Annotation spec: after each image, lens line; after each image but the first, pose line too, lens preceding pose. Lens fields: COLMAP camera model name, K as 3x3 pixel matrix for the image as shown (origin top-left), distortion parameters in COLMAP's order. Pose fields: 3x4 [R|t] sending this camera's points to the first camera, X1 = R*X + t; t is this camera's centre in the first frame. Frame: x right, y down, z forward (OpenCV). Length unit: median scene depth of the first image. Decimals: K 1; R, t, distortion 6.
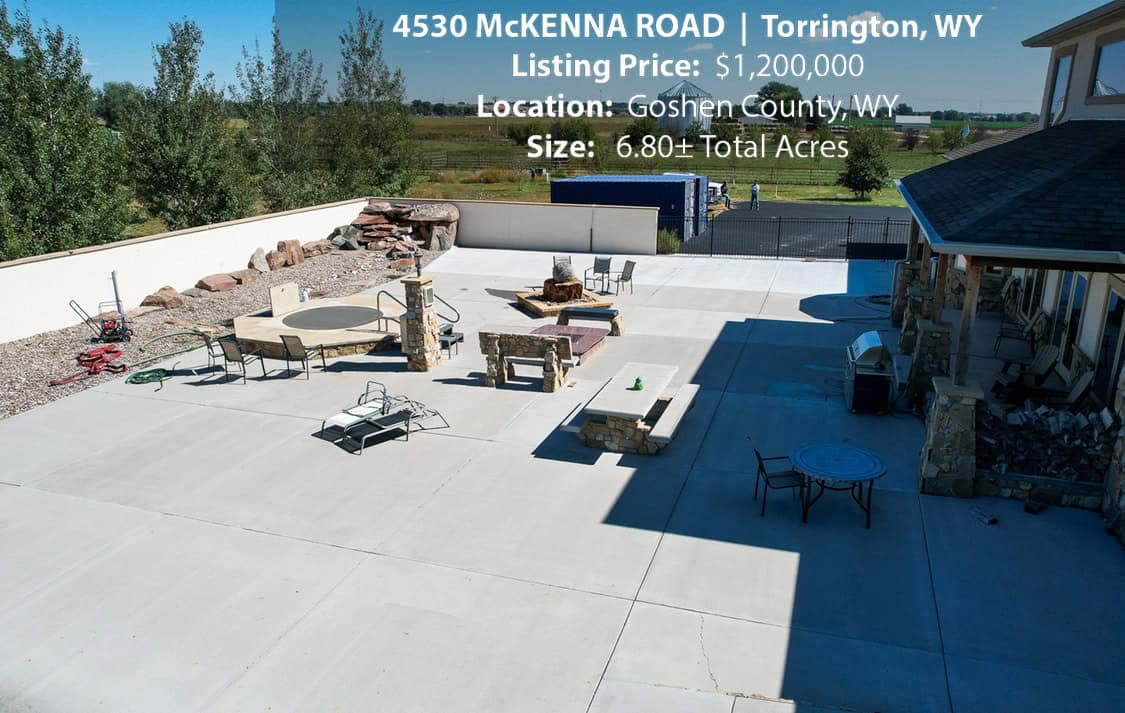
lens RADIAL K [[803.6, 0, 562.5], [0, 803.6, 356.5], [0, 0, 1]] dist [-0.003827, 0.003510]
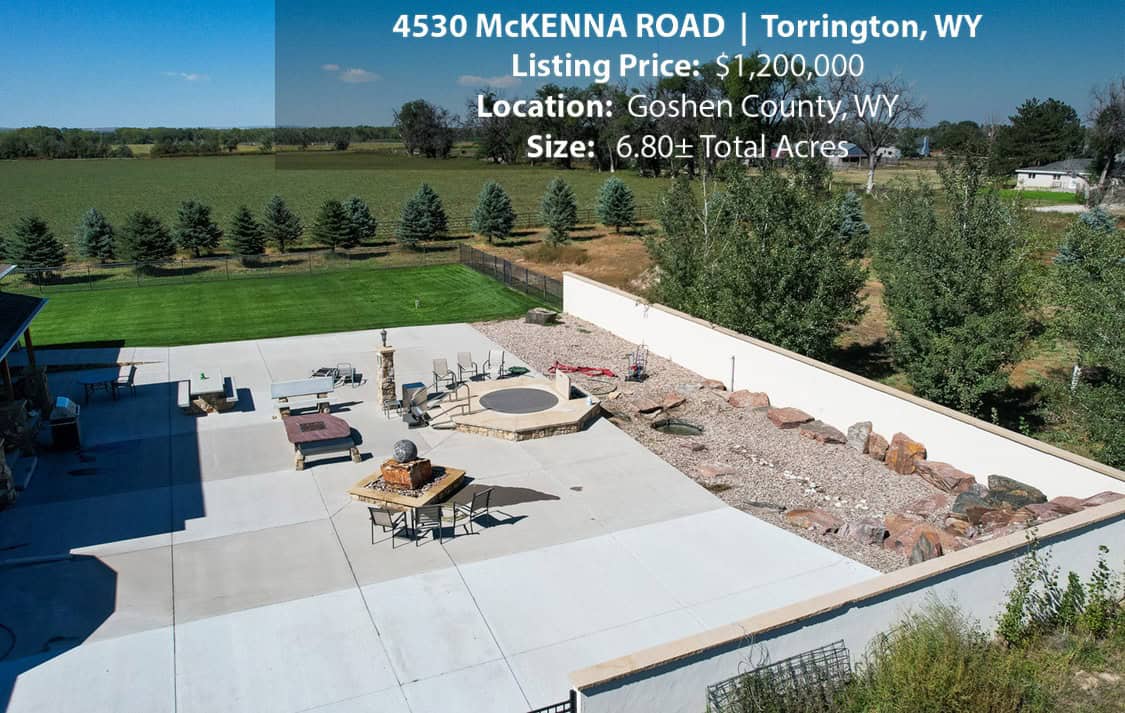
lens RADIAL K [[803.6, 0, 562.5], [0, 803.6, 356.5], [0, 0, 1]] dist [-0.003827, 0.003510]
pose [[-0.715679, 0.194043, -0.670933, 0.524796], [-0.199175, 0.864038, 0.462351, -0.743139], [0.669427, 0.464528, -0.579725, 1.847603]]
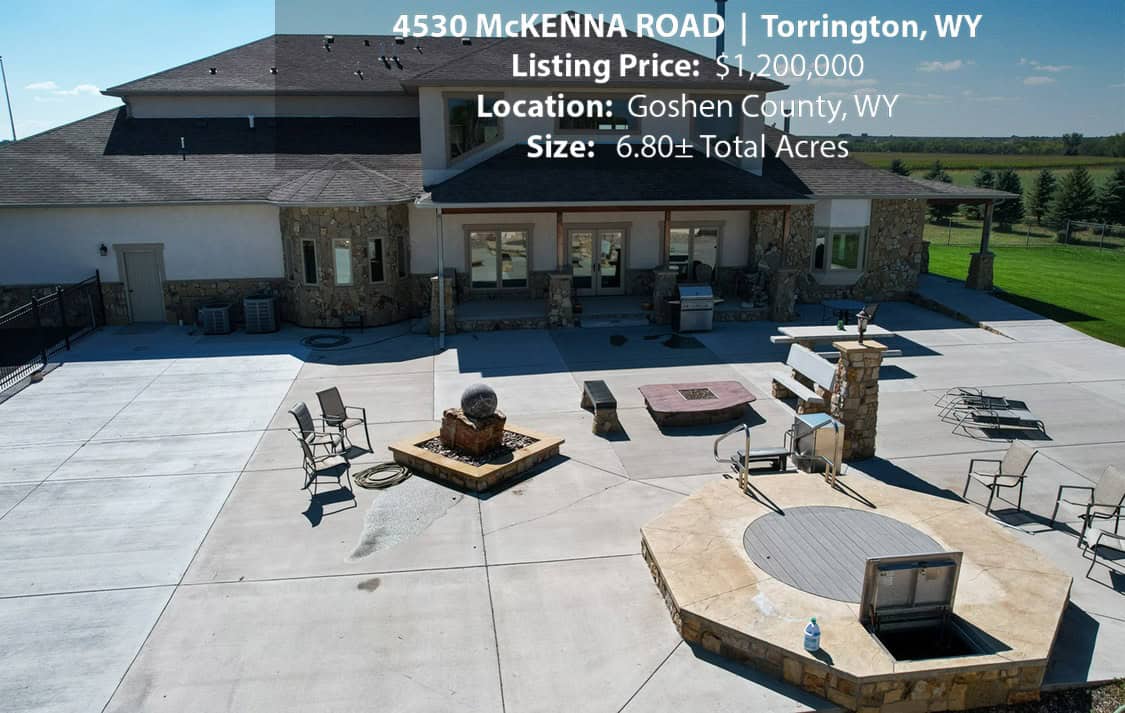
lens RADIAL K [[803.6, 0, 562.5], [0, 803.6, 356.5], [0, 0, 1]] dist [-0.003827, 0.003510]
pose [[-0.475495, -0.217316, 0.852454, -0.630850], [0.251916, 0.894792, 0.368627, -0.398078], [-0.842877, 0.390028, -0.370724, 1.356949]]
